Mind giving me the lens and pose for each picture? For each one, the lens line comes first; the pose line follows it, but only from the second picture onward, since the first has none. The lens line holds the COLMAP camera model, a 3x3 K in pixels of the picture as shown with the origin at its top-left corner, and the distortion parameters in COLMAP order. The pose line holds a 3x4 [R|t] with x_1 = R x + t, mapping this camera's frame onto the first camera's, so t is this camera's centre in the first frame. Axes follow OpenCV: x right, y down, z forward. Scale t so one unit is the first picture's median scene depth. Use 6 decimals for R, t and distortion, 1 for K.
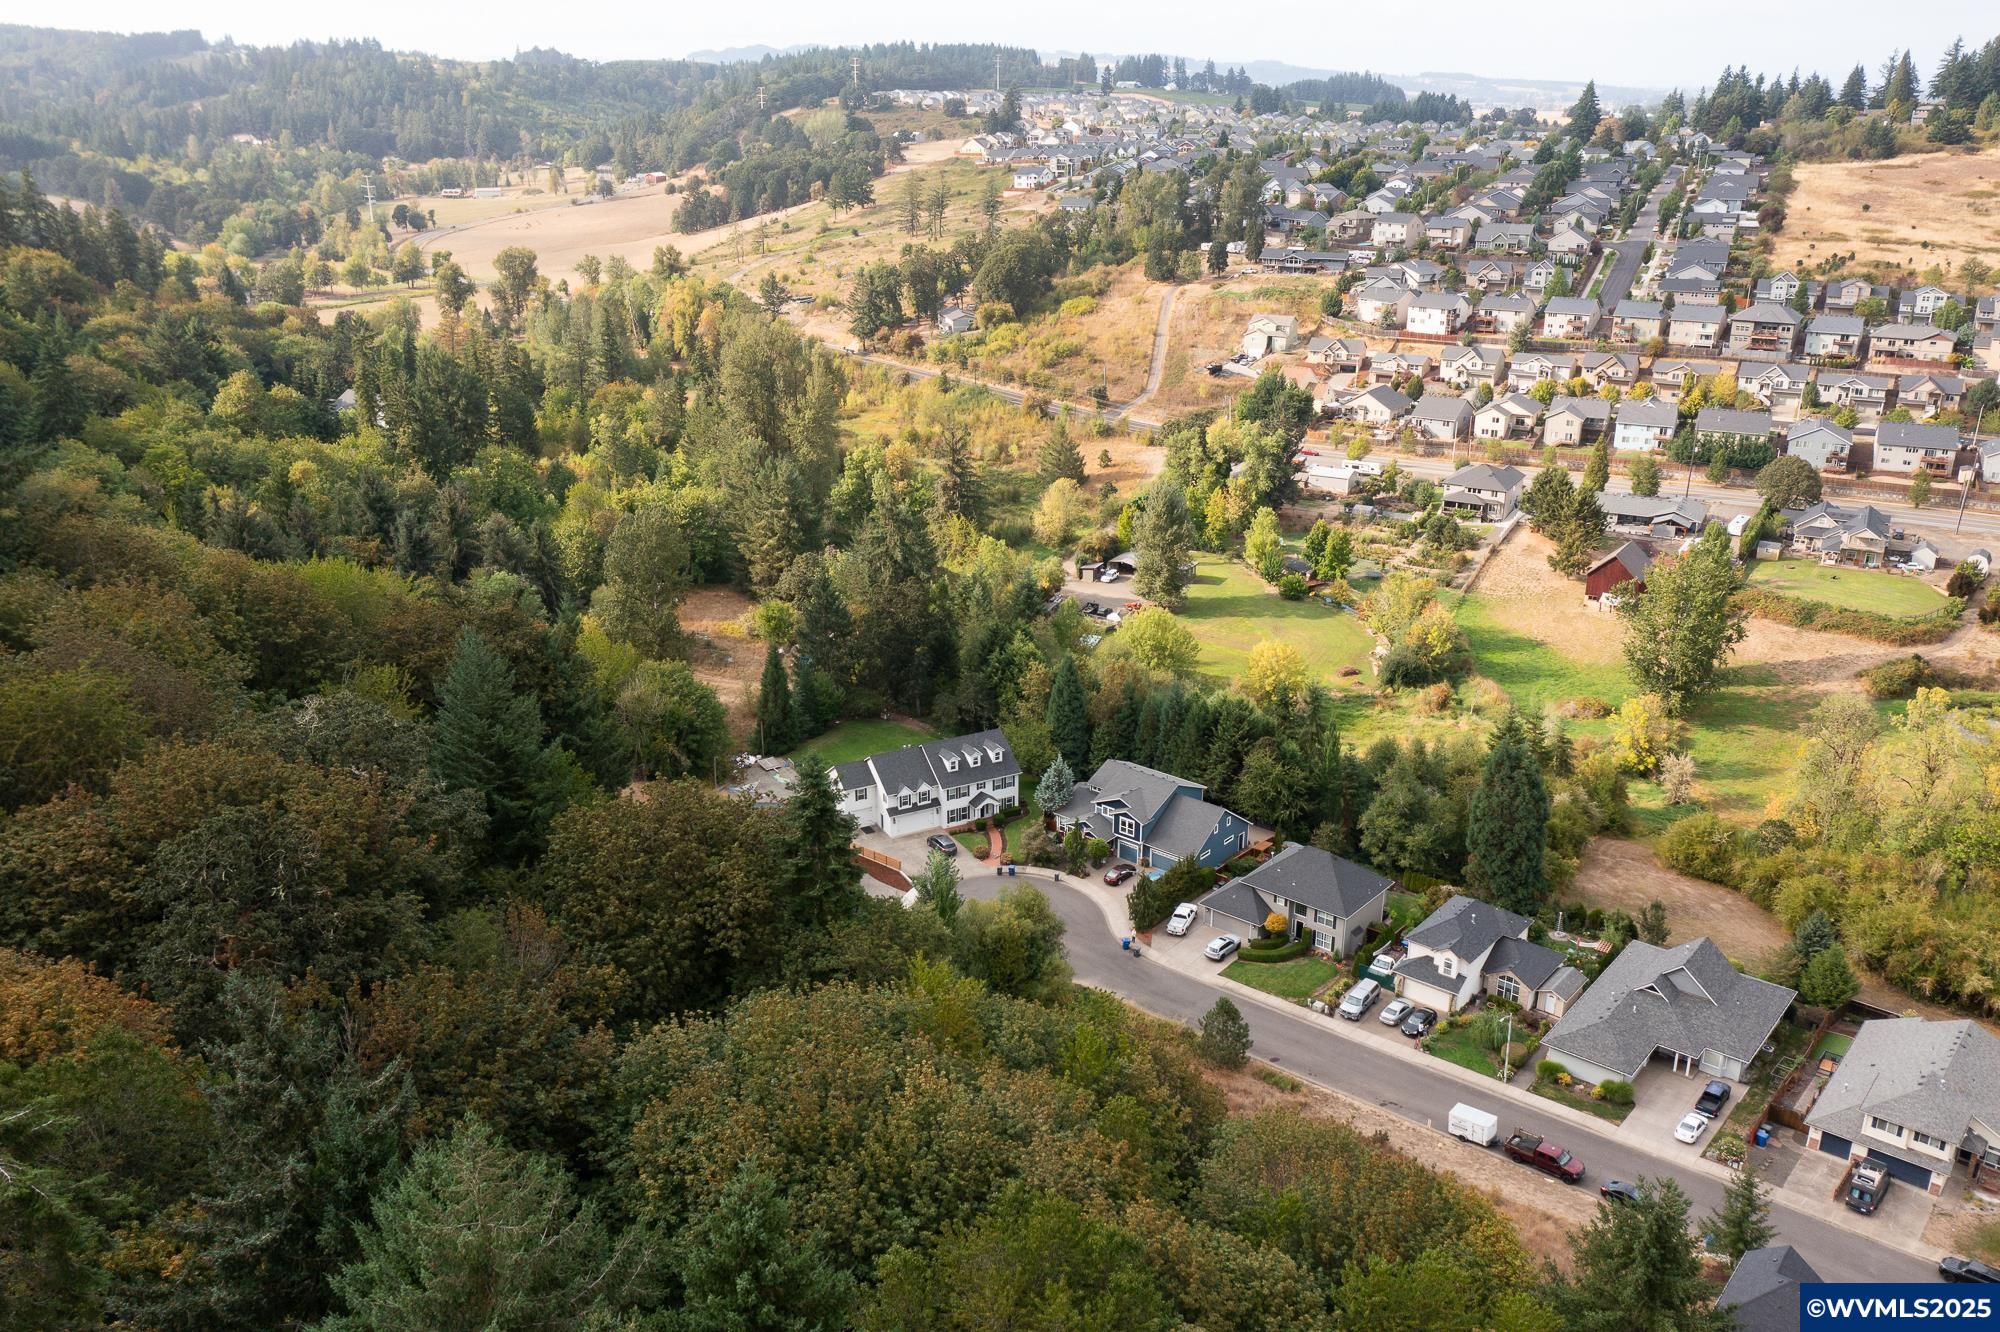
lens RADIAL K [[1612.4, 0, 999.1], [0, 1612.4, 666.5], [0, 0, 1]] dist [-0.006474, 0.006786]
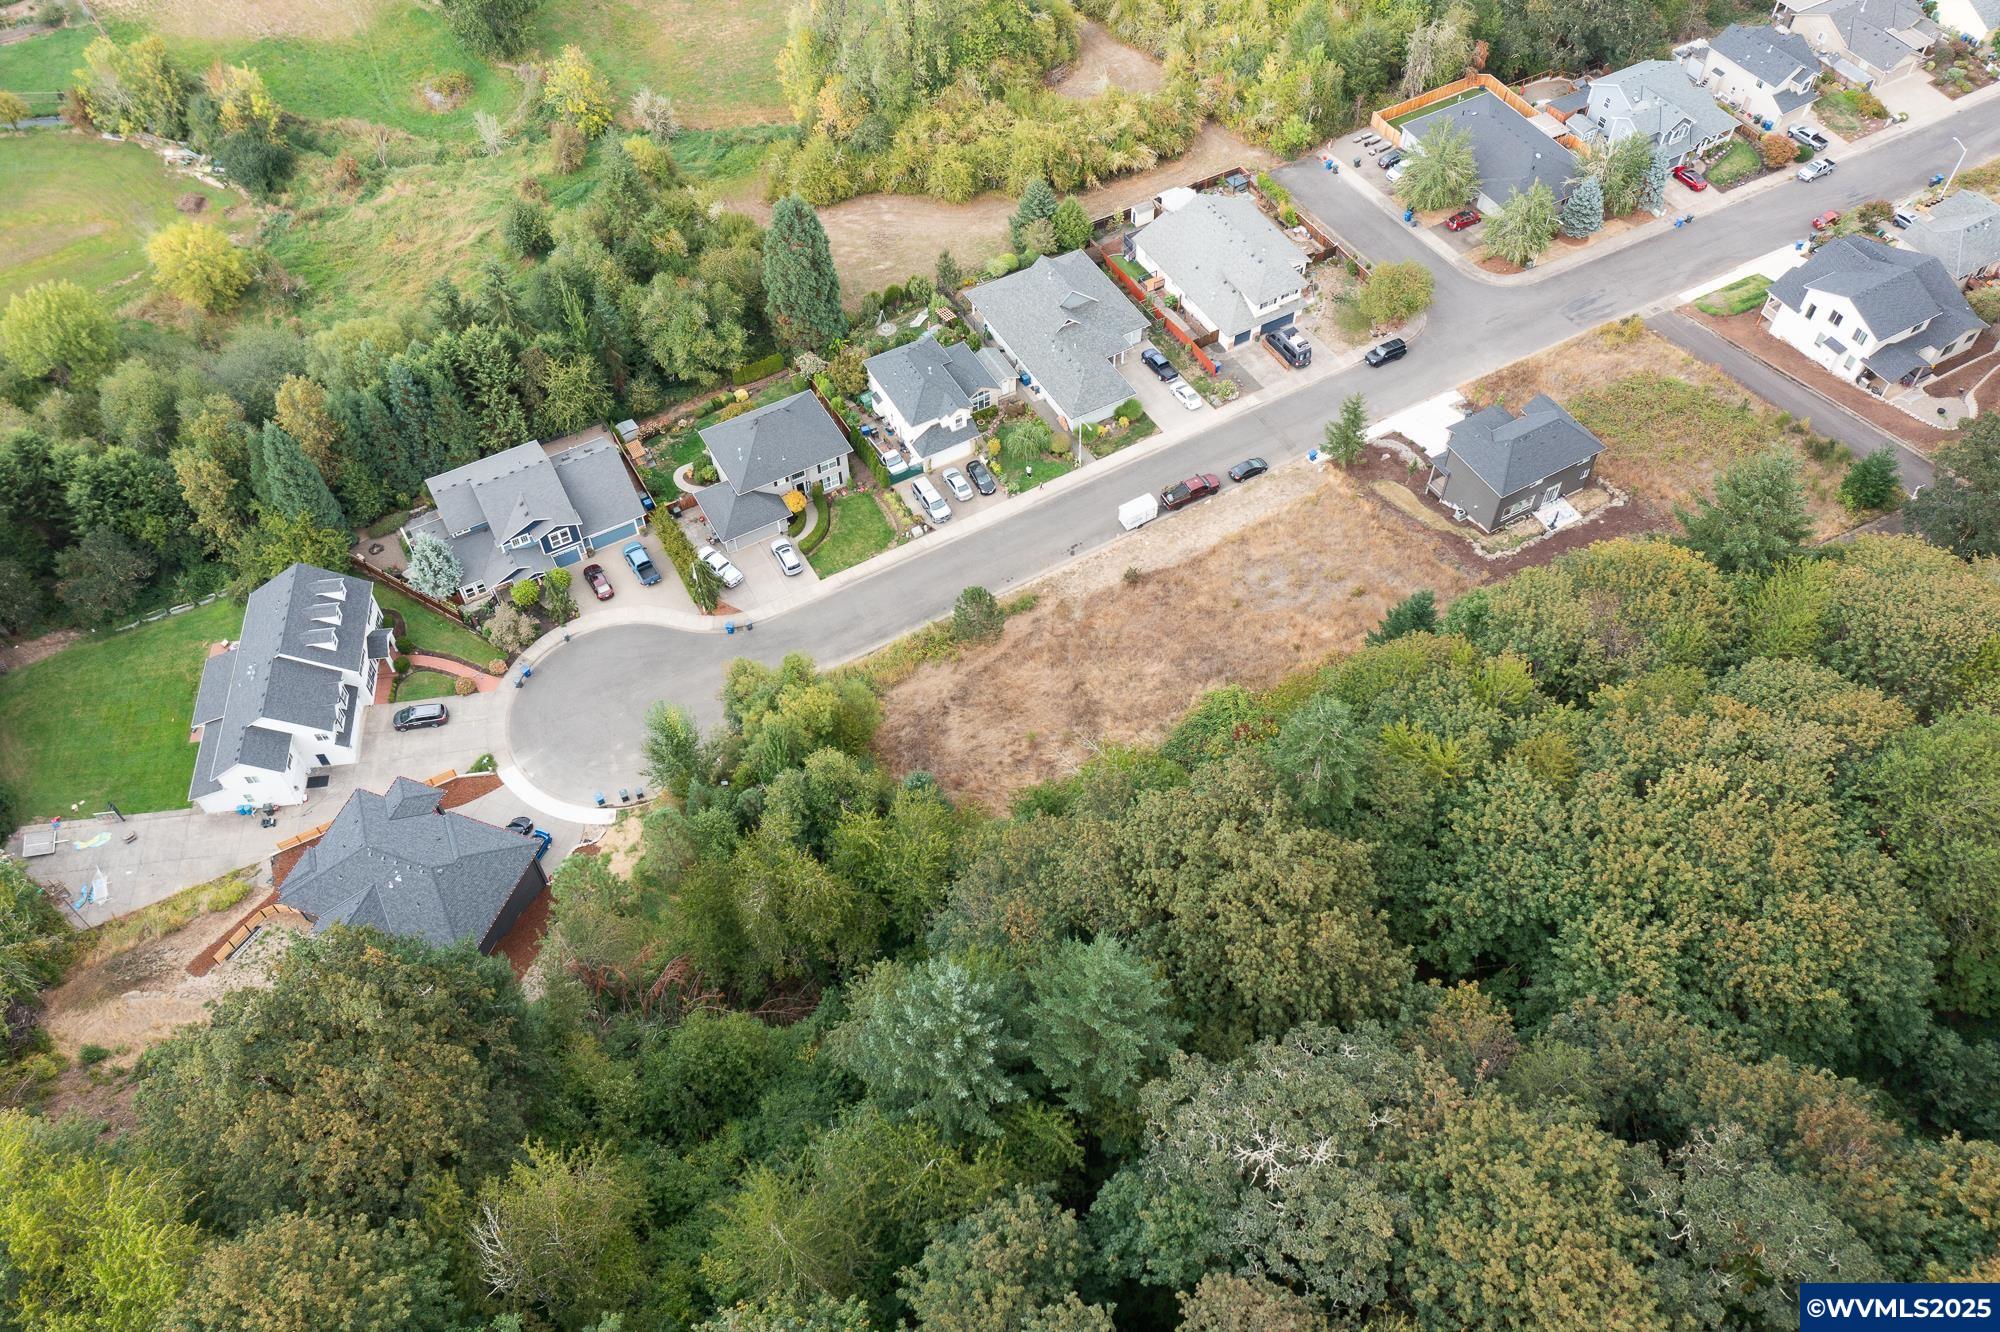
lens RADIAL K [[1612.4, 0, 1003.3], [0, 1612.4, 670.4], [0, 0, 1]] dist [-0.006474, 0.006786]
pose [[0.354304, -0.737501, 0.574945, -0.423809], [0.336516, 0.674193, 0.657435, -0.374179], [-0.872483, -0.039454, 0.487050, 0.426403]]
